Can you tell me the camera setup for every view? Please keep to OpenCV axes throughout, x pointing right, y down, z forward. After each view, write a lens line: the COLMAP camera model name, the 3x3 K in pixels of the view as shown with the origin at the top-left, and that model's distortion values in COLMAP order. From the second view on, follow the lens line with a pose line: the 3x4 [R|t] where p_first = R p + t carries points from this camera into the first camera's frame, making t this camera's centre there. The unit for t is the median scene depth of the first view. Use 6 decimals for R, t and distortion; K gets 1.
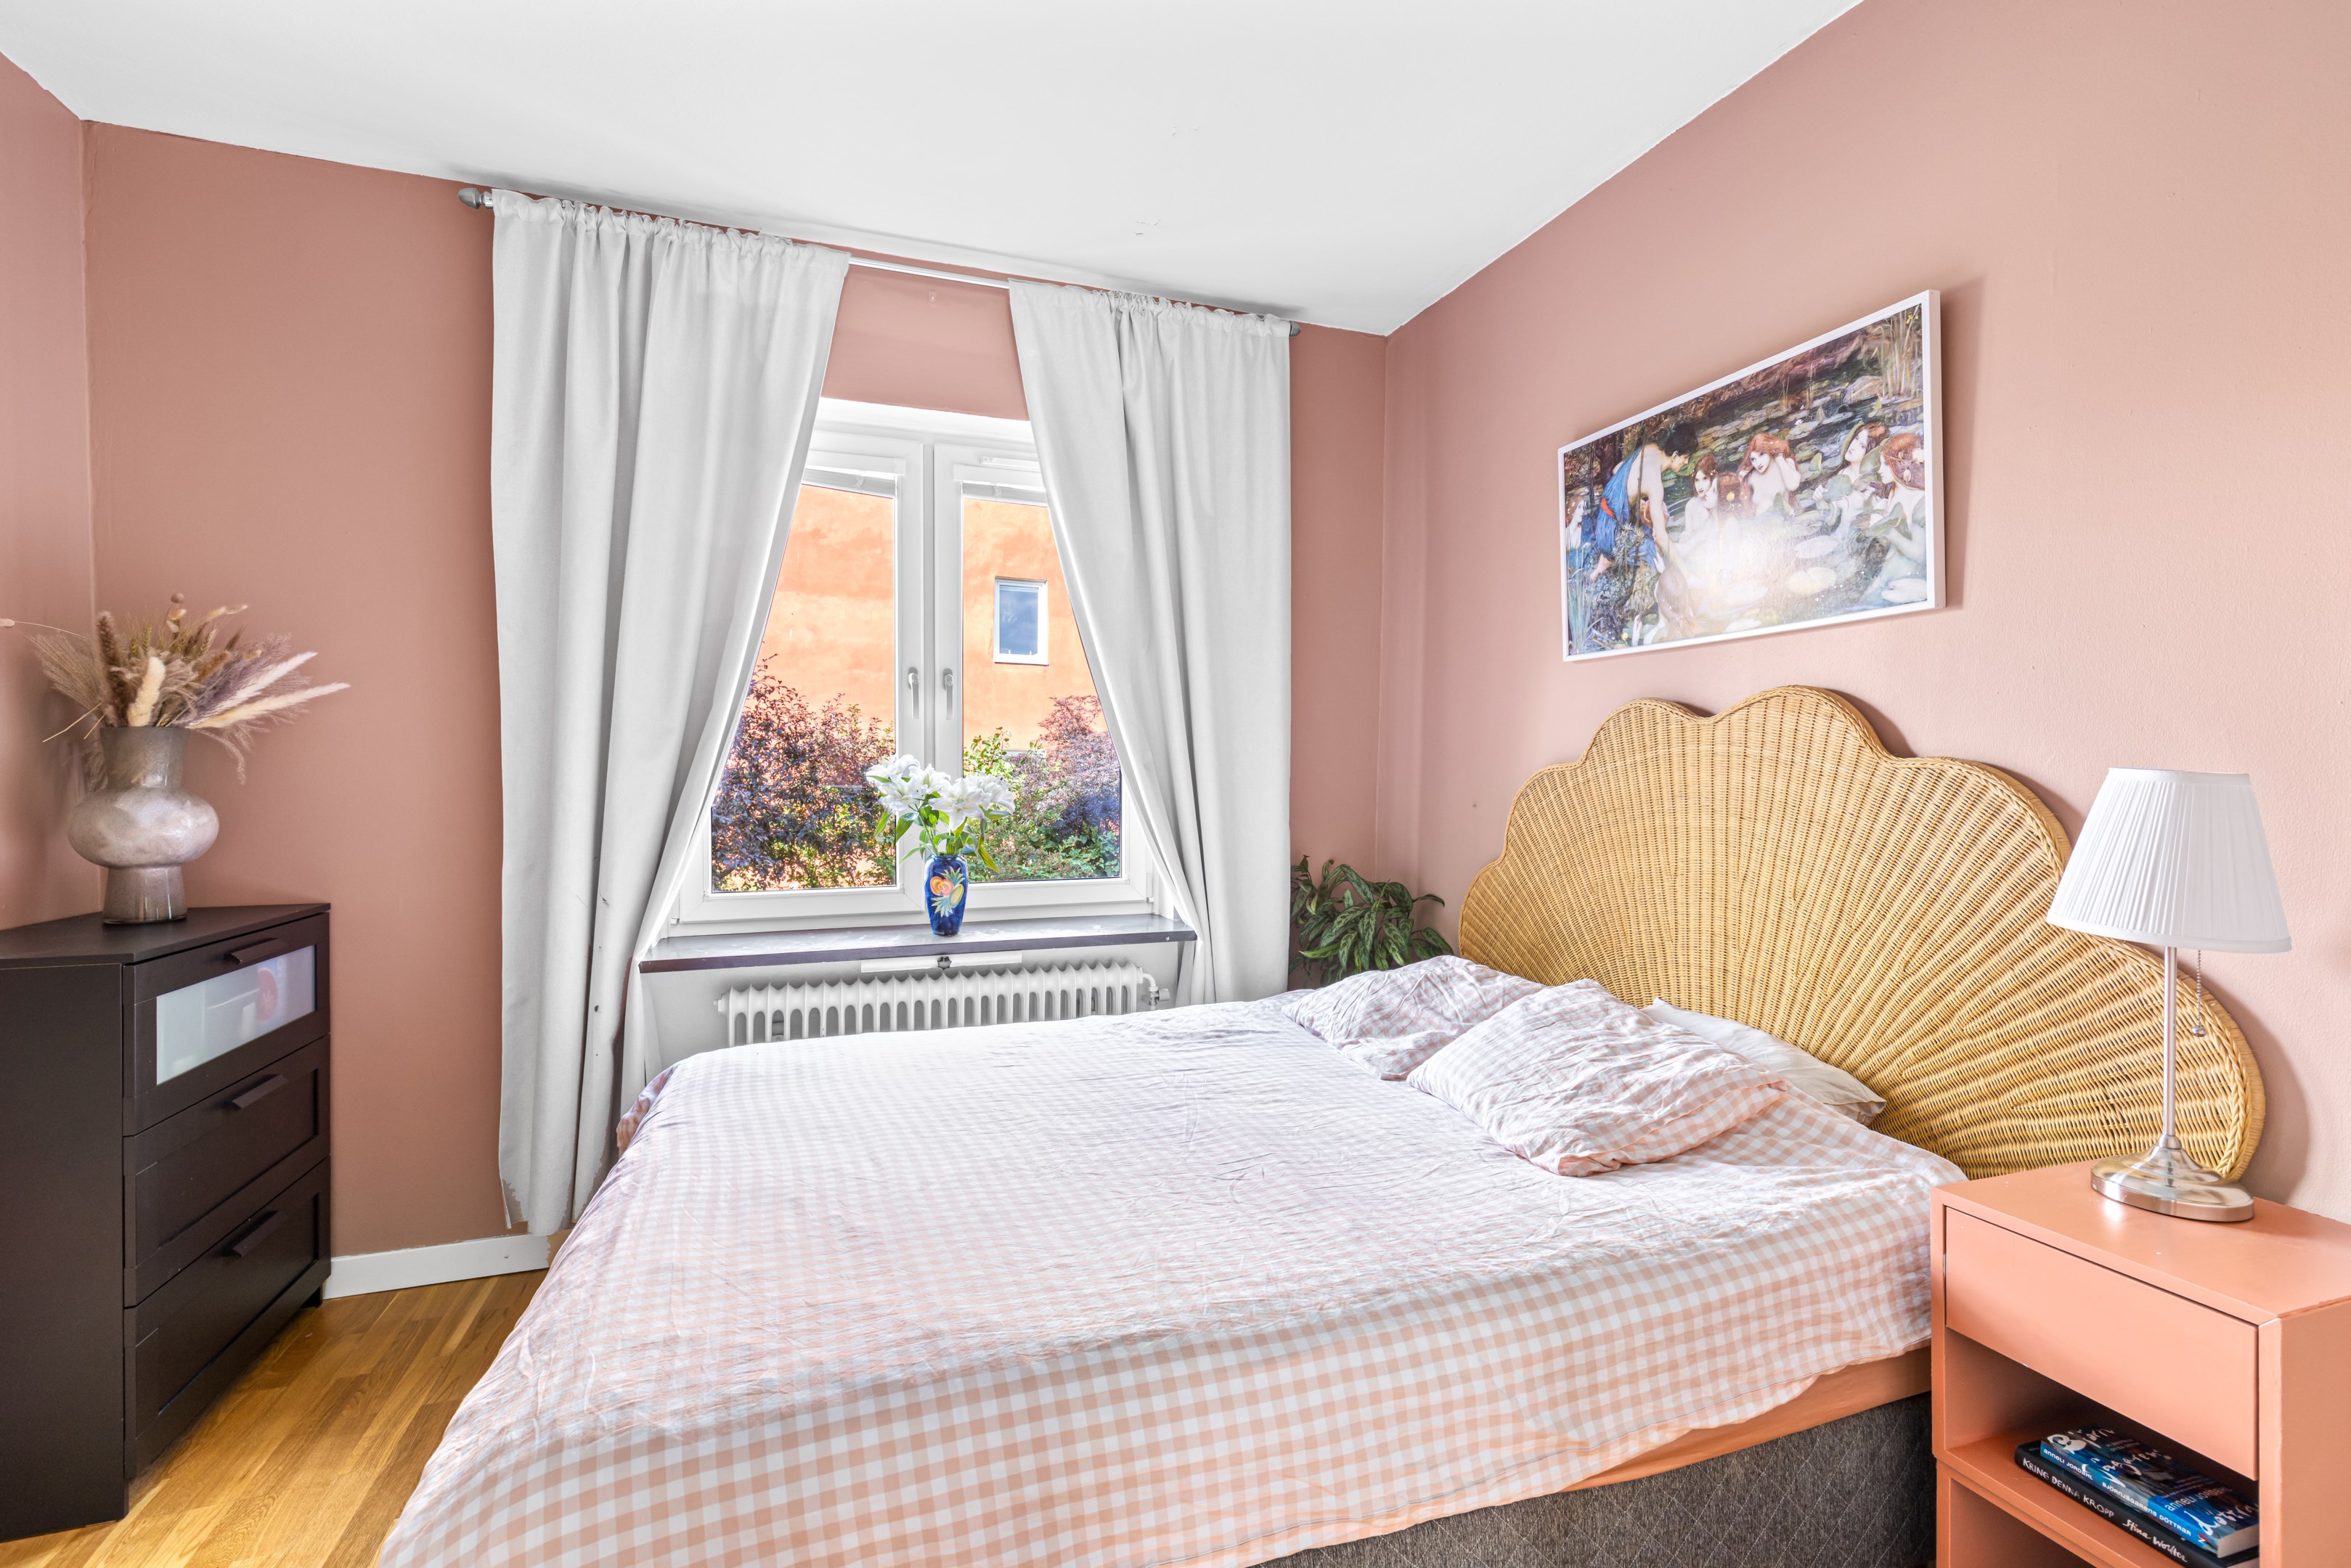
lens RADIAL K [[1072.3, 0, 1188.1], [0, 1072.3, 774.3], [0, 0, 1]] dist [0.002984, -0.000684]
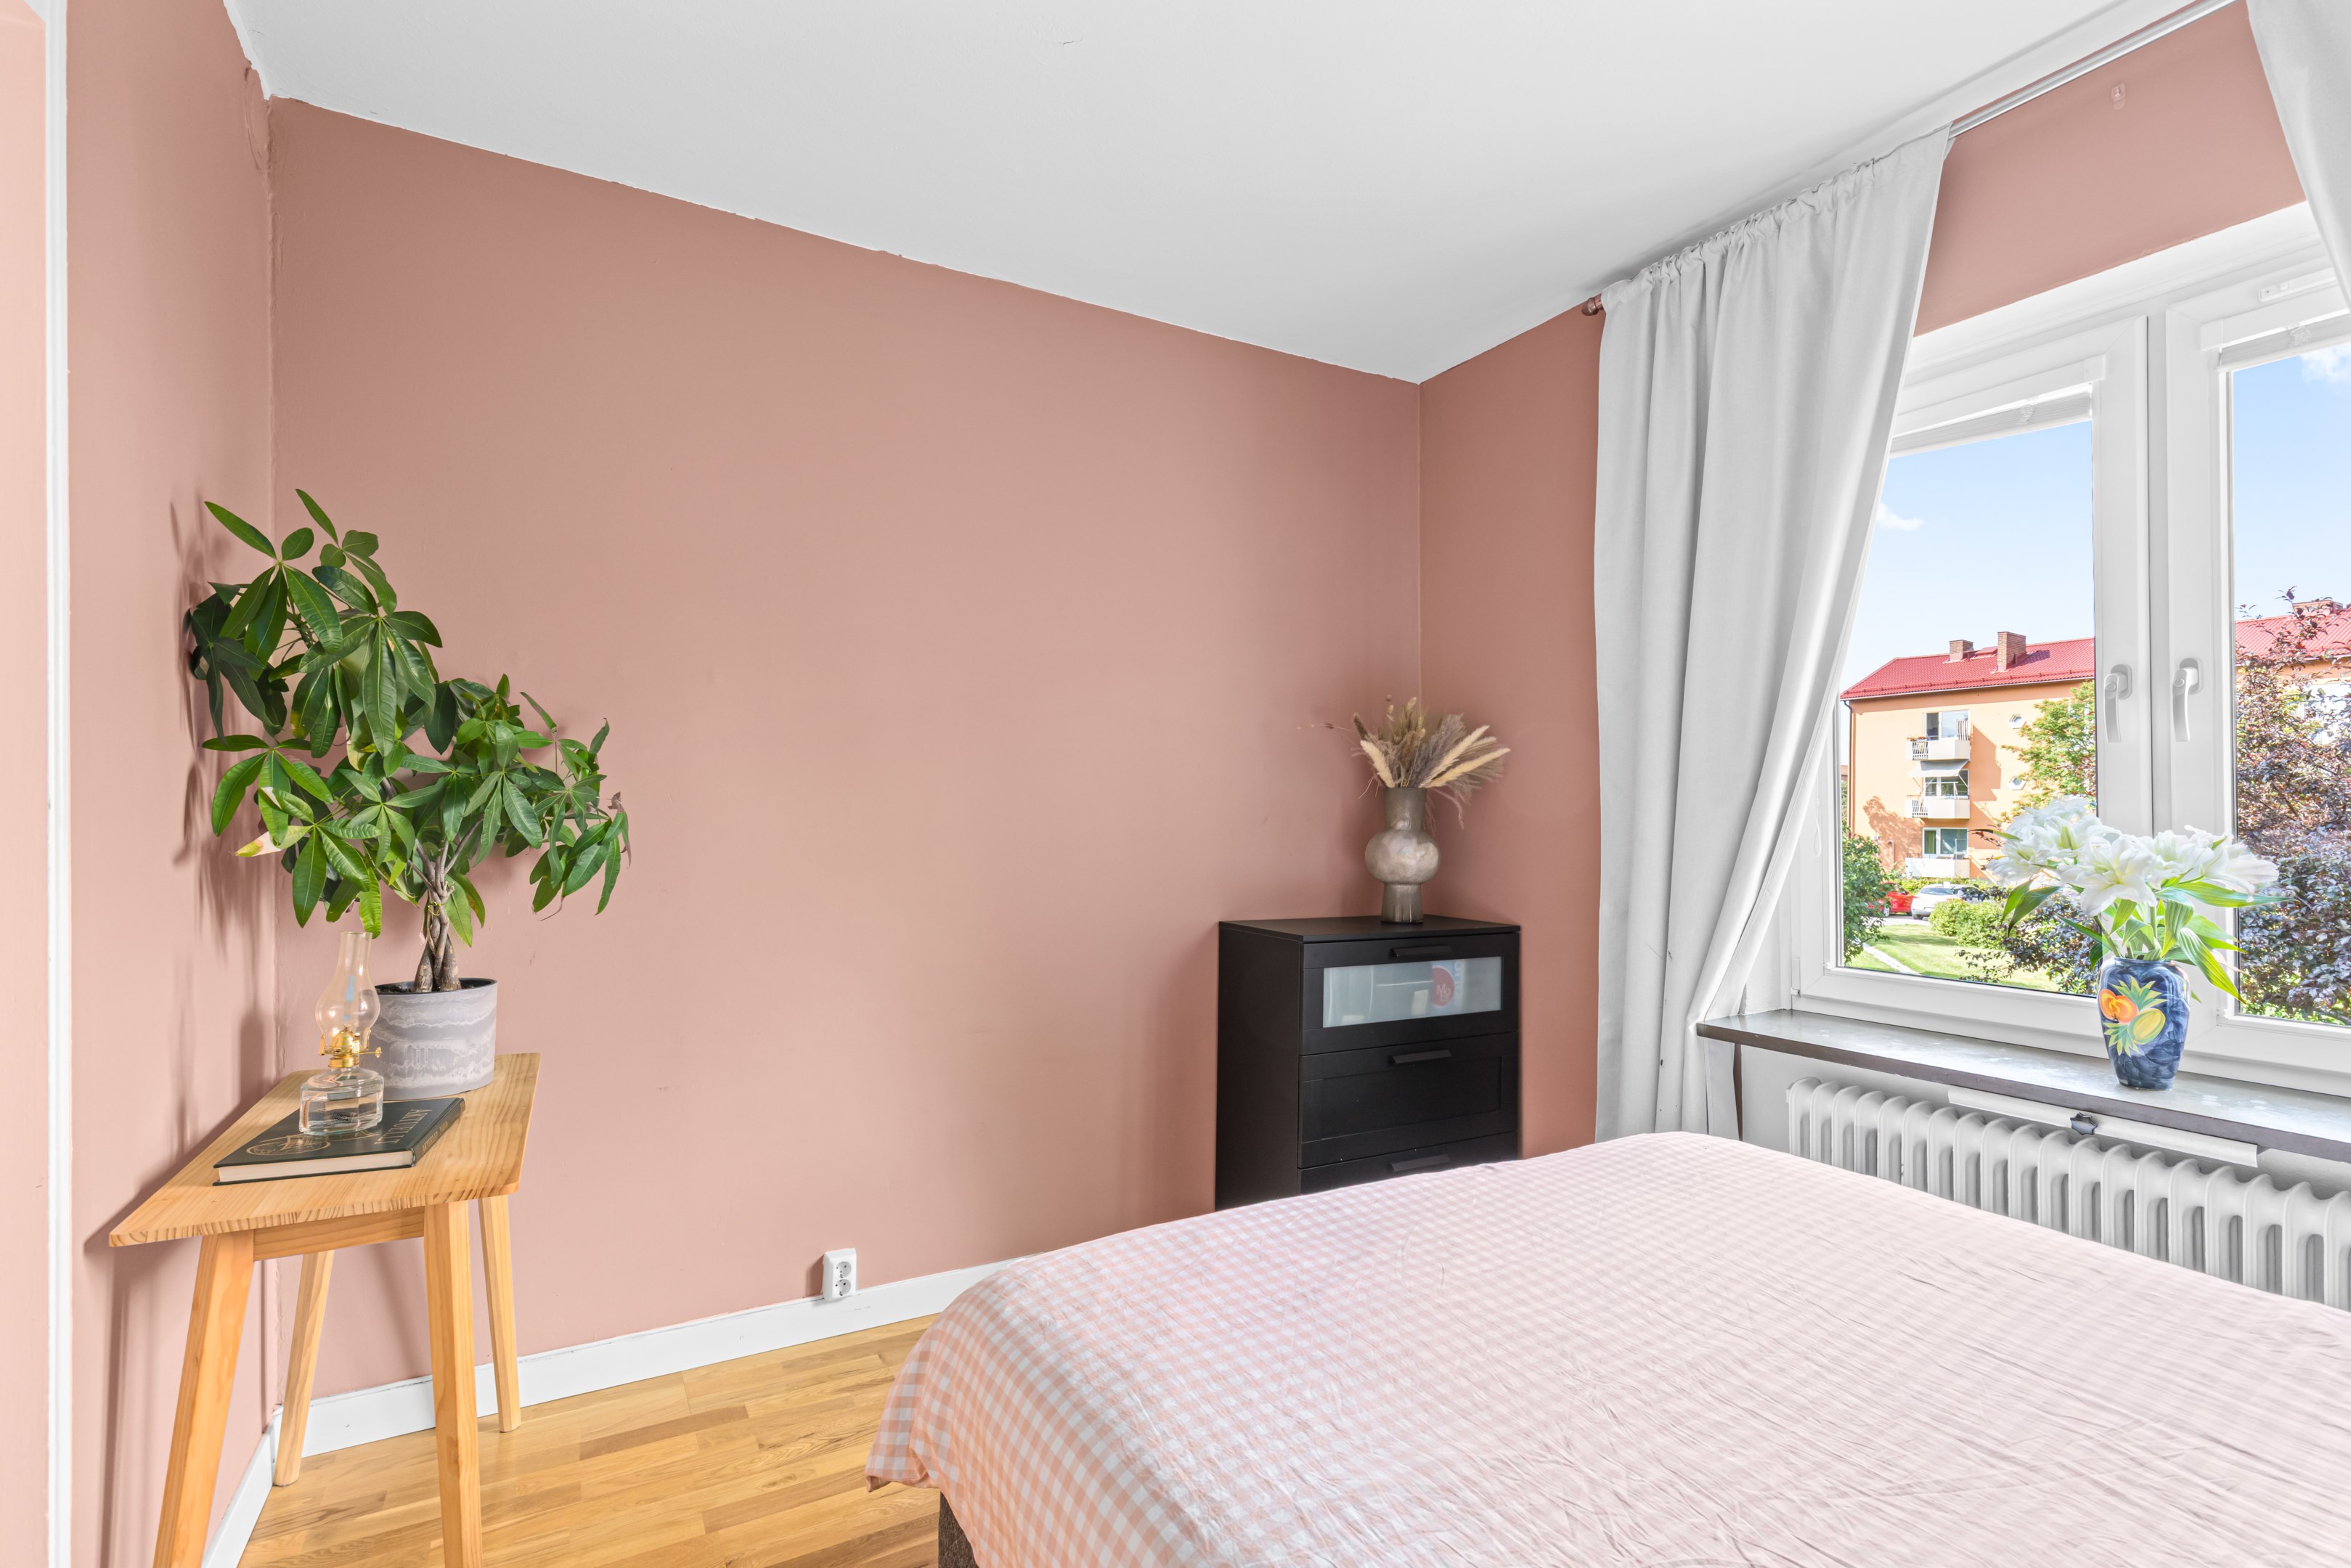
lens RADIAL K [[1072.3, 0, 1179.0], [0, 1072.3, 796.1], [0, 0, 1]] dist [0.002984, -0.000684]
pose [[0.168511, -0.016003, -0.985570, 0.371454], [-0.008242, 0.999810, -0.017643, -0.004562], [0.985665, 0.011096, 0.168347, 0.414577]]
